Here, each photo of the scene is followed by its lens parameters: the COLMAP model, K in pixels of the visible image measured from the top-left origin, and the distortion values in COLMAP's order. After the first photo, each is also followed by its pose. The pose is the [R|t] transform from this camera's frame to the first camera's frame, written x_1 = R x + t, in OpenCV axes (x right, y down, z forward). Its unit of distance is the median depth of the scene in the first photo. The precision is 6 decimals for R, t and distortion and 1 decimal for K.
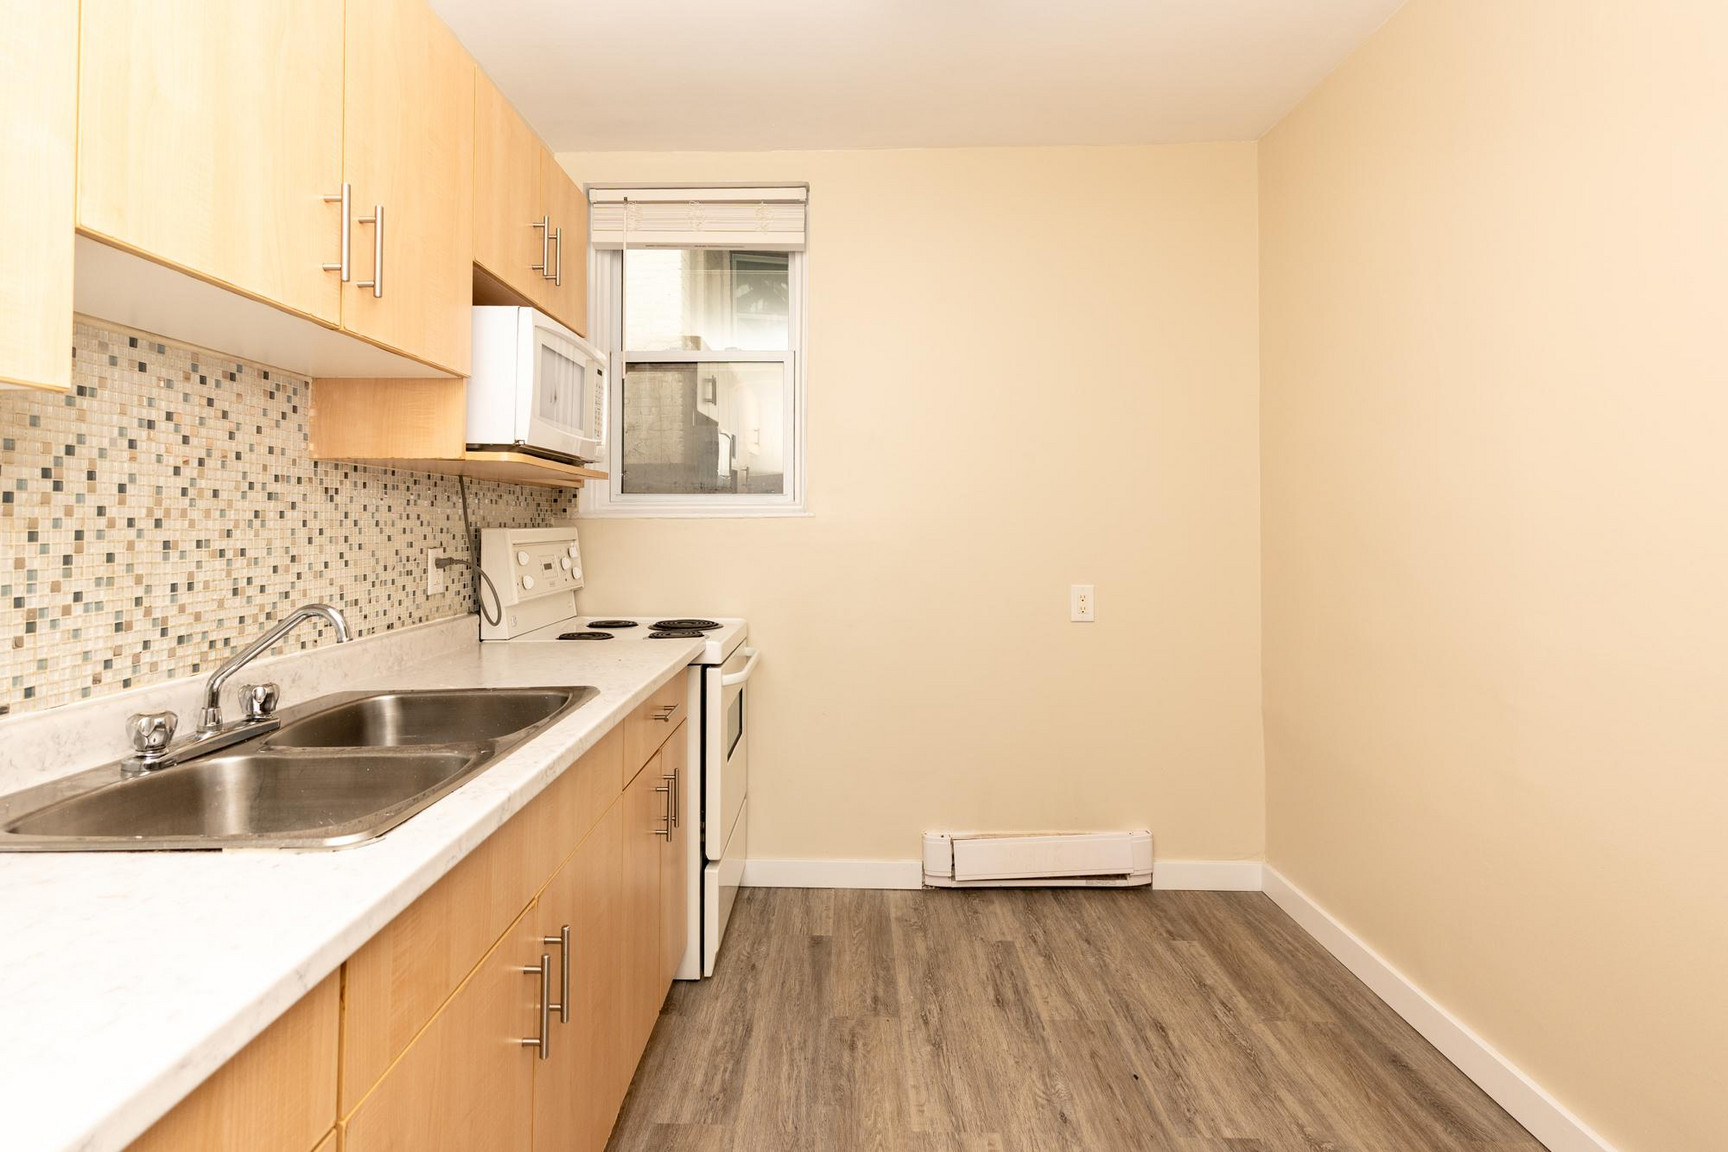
lens RADIAL K [[862.7, 0, 843.1], [0, 862.7, 509.1], [0, 0, 1]] dist [0.013583, 0.000405]
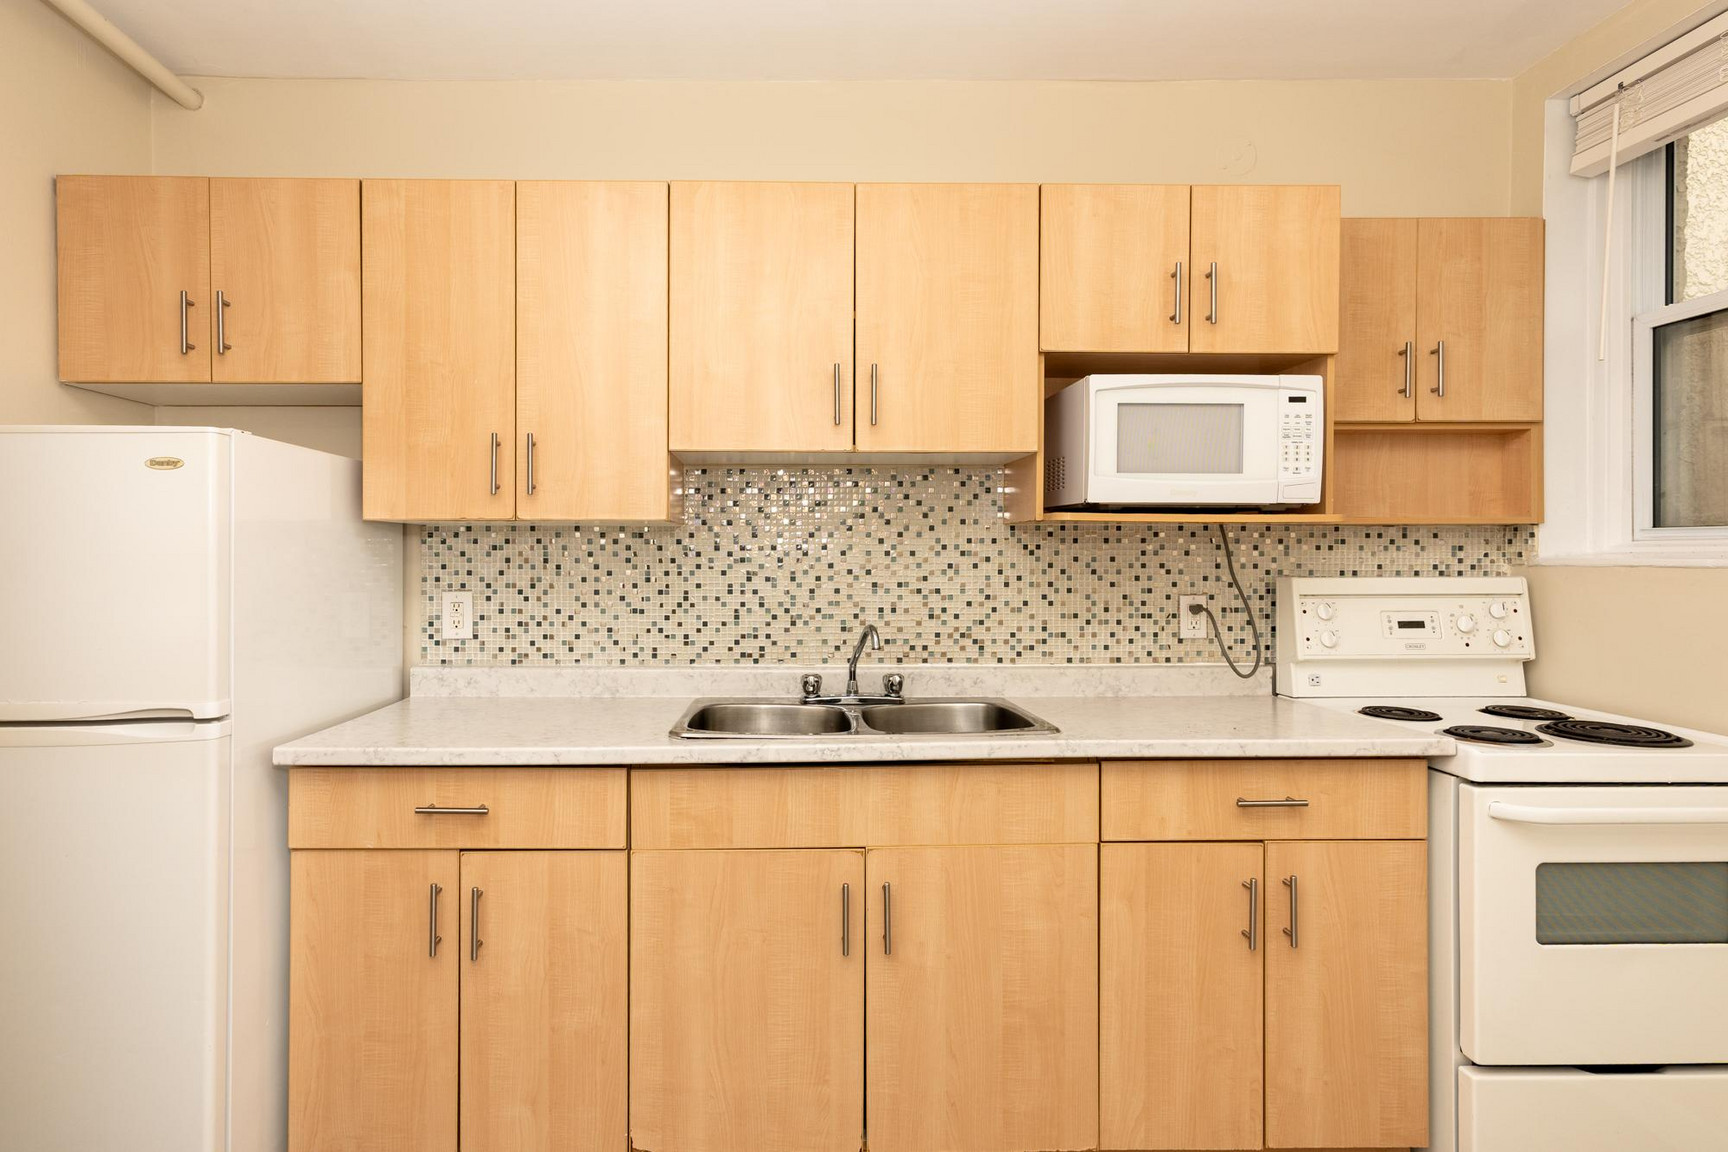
lens RADIAL K [[902.5, 0, 803.9], [0, 902.5, 560.0], [0, 0, 1]] dist [0.016629, -0.000292]
pose [[0.055646, 0.006539, -0.998429, 0.872822], [0.018402, 0.999802, 0.007573, -0.020975], [0.998281, -0.018795, 0.055514, 0.673523]]
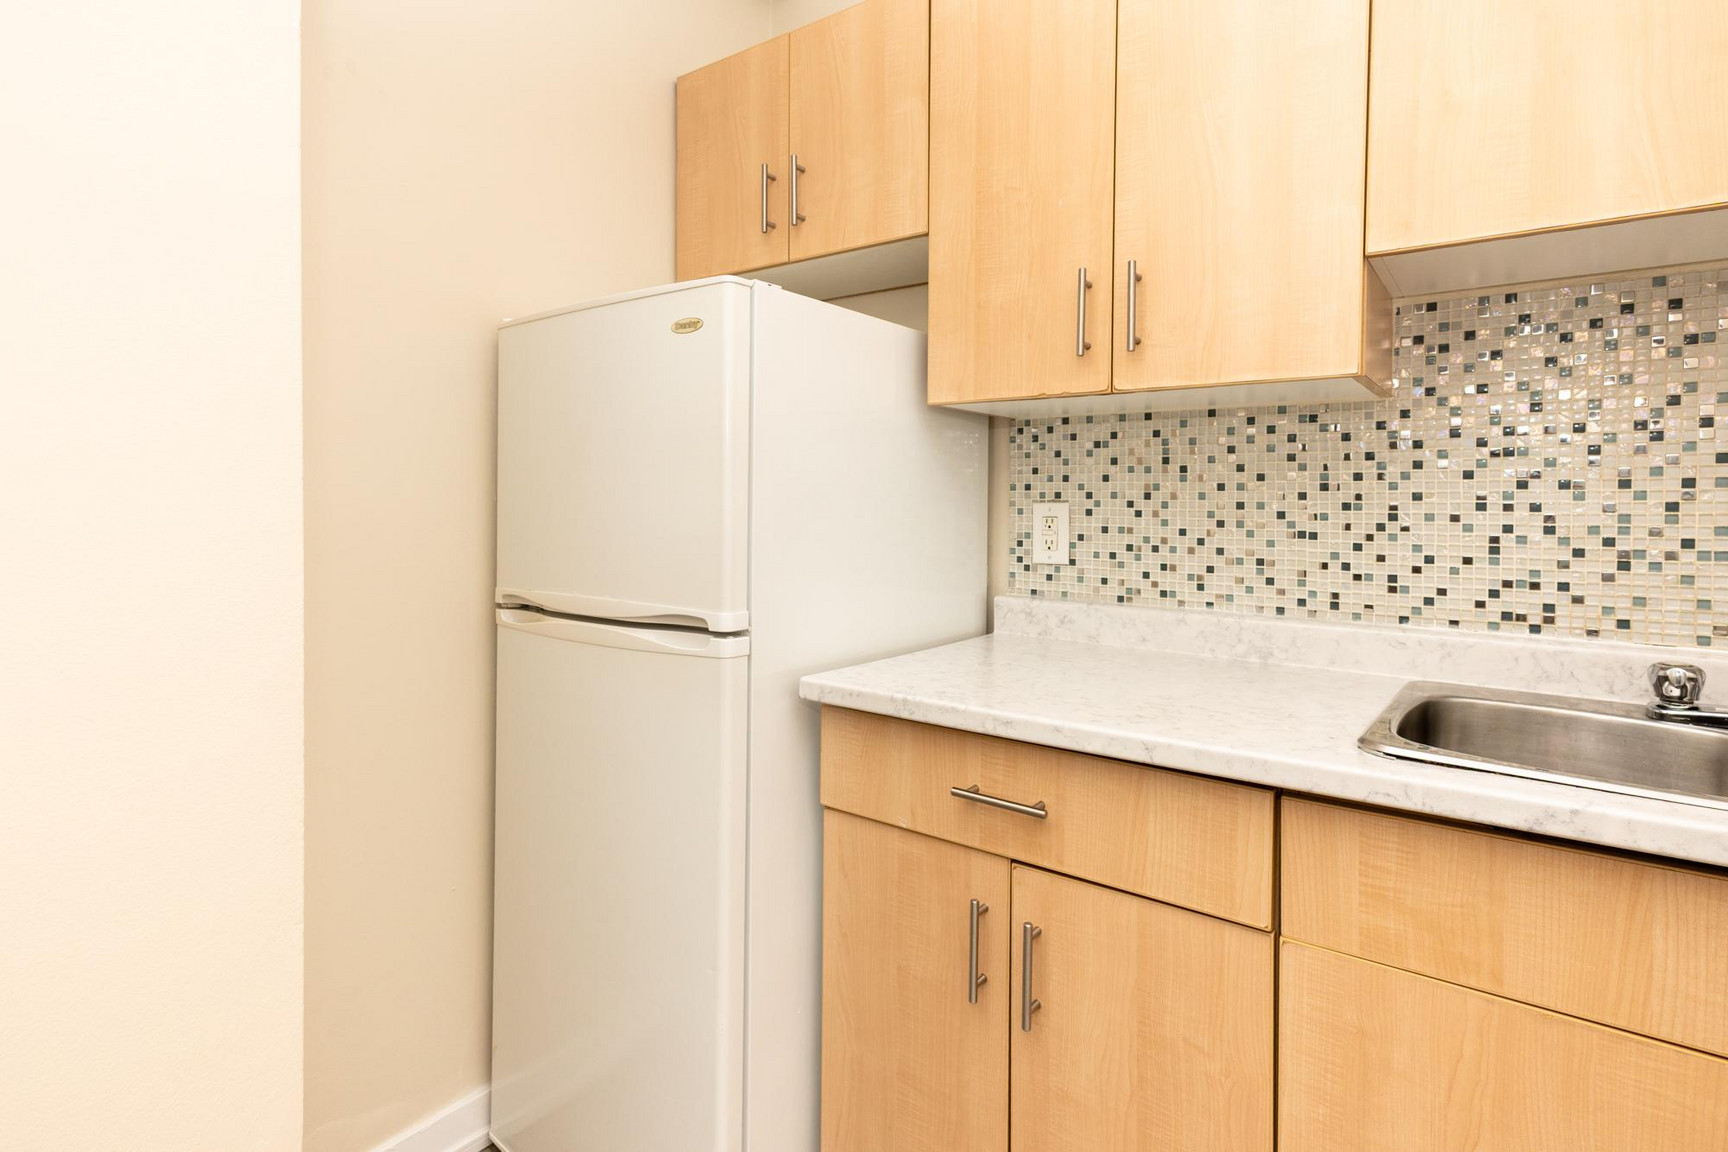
lens RADIAL K [[889.6, 0, 860.7], [0, 889.6, 515.8], [0, 0, 1]] dist [0.015578, 0.000687]
pose [[-0.568165, 0.008597, -0.822870, 0.414834], [0.009009, 0.999950, 0.004227, 0.043000], [0.822865, -0.005011, -0.568215, 0.630574]]
